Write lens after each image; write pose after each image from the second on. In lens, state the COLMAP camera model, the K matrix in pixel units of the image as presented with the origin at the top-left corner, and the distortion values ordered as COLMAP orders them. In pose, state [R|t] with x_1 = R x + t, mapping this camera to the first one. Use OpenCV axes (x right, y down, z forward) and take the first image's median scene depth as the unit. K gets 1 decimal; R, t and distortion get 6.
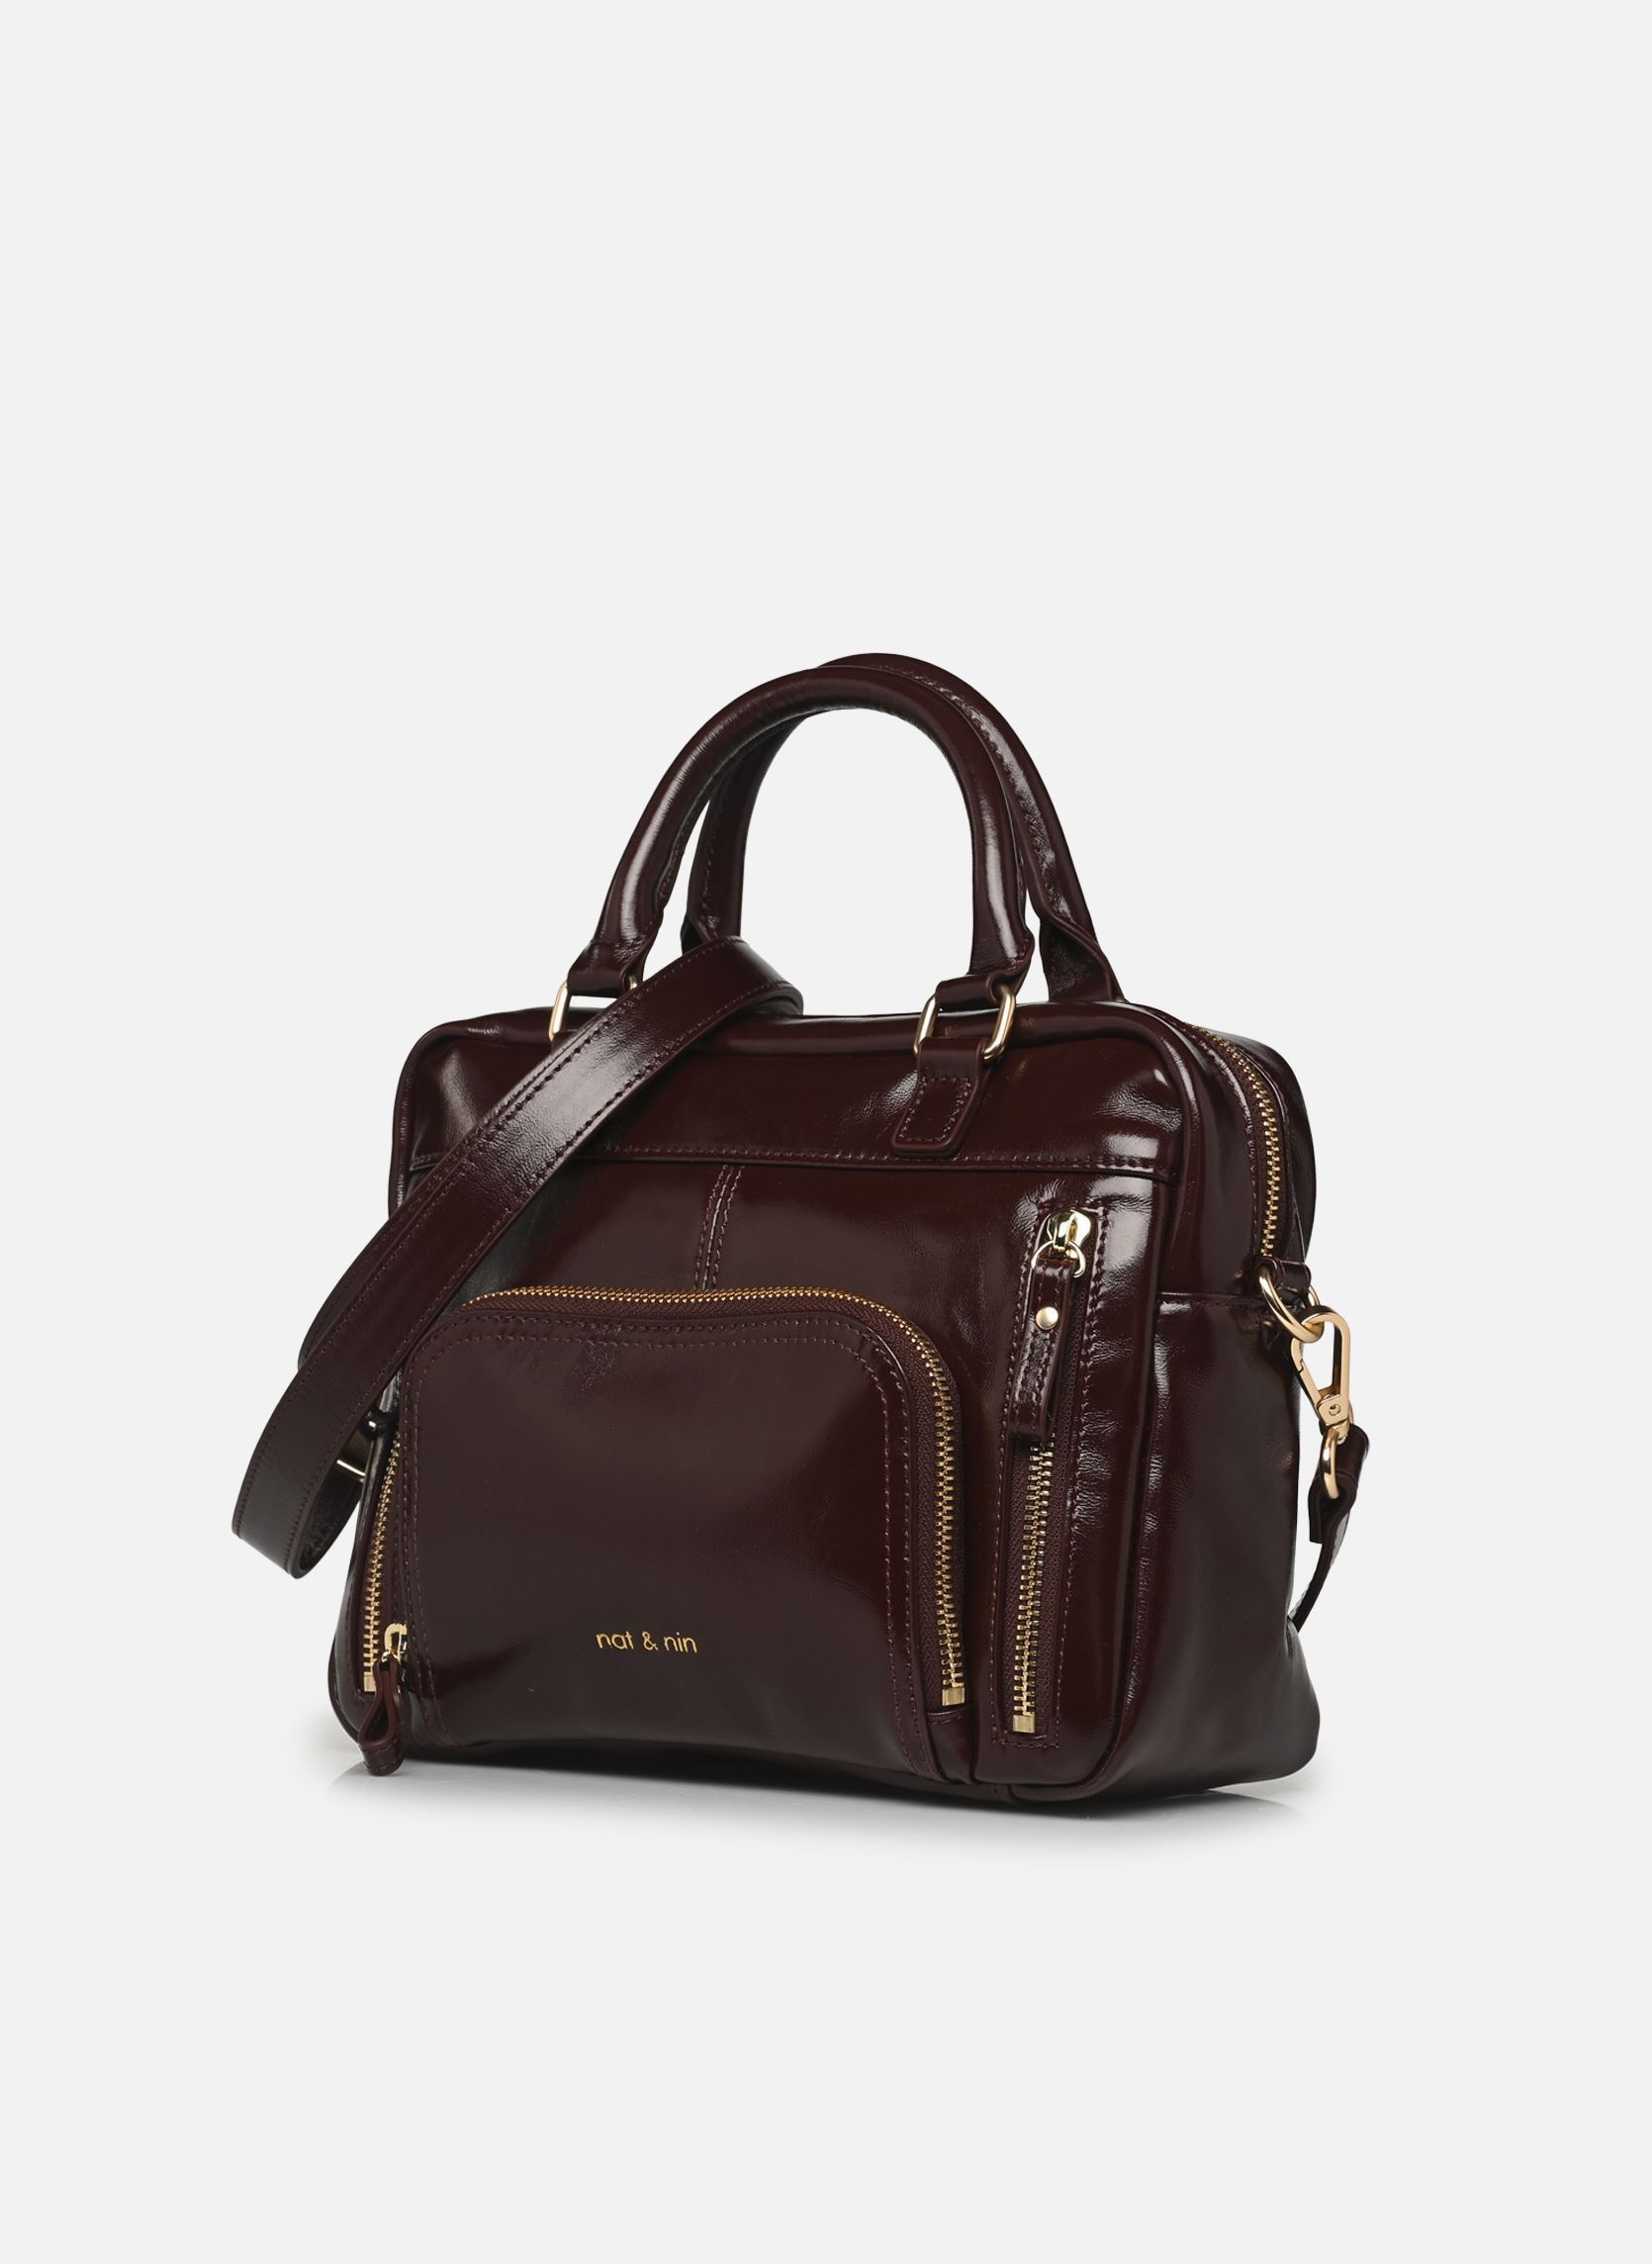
lens RADIAL K [[7062.1, 0, 826.0], [0, 7062.1, 1132.0], [0, 0, 1]] dist [1.100457, -0.231498]
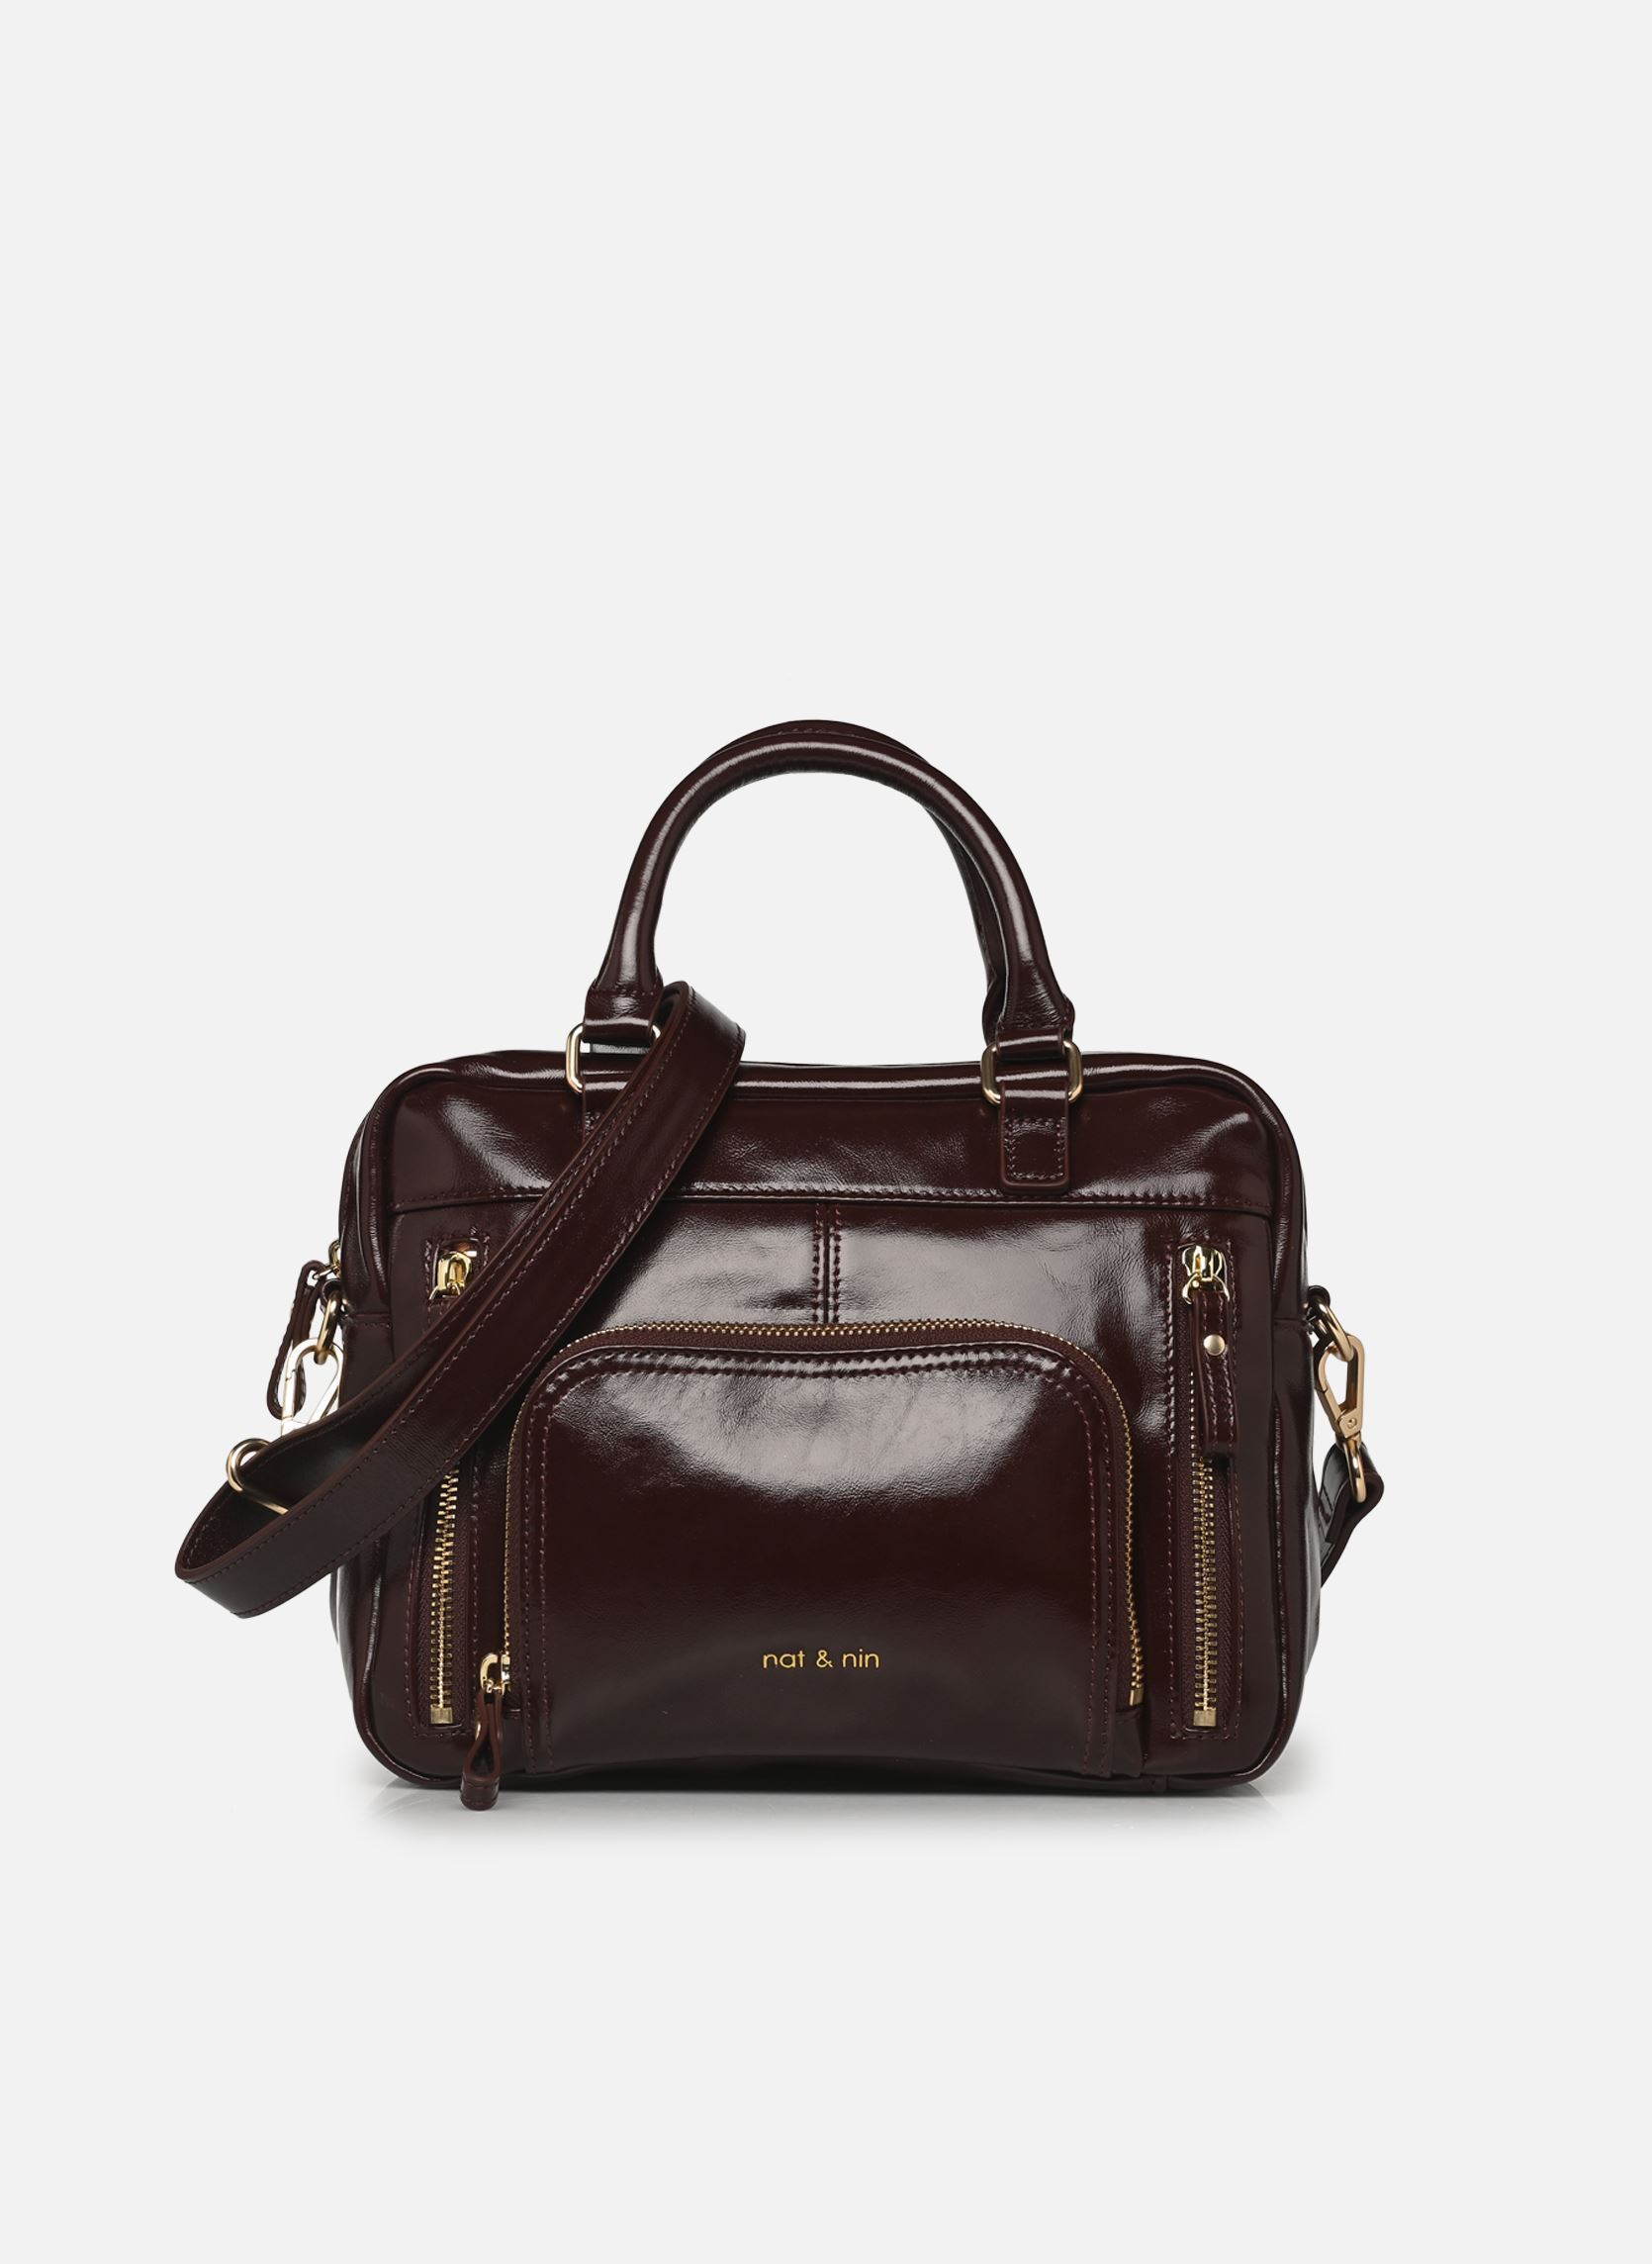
lens RADIAL K [[7062.1, 0, 826.0], [0, 7062.1, 1132.0], [0, 0, 1]] dist [1.100457, -0.231498]
pose [[0.748019, 0.004868, 0.663659, -0.720119], [-0.004379, 0.999988, -0.002400, -0.003461], [-0.663662, -0.001111, 0.748031, 0.217464]]
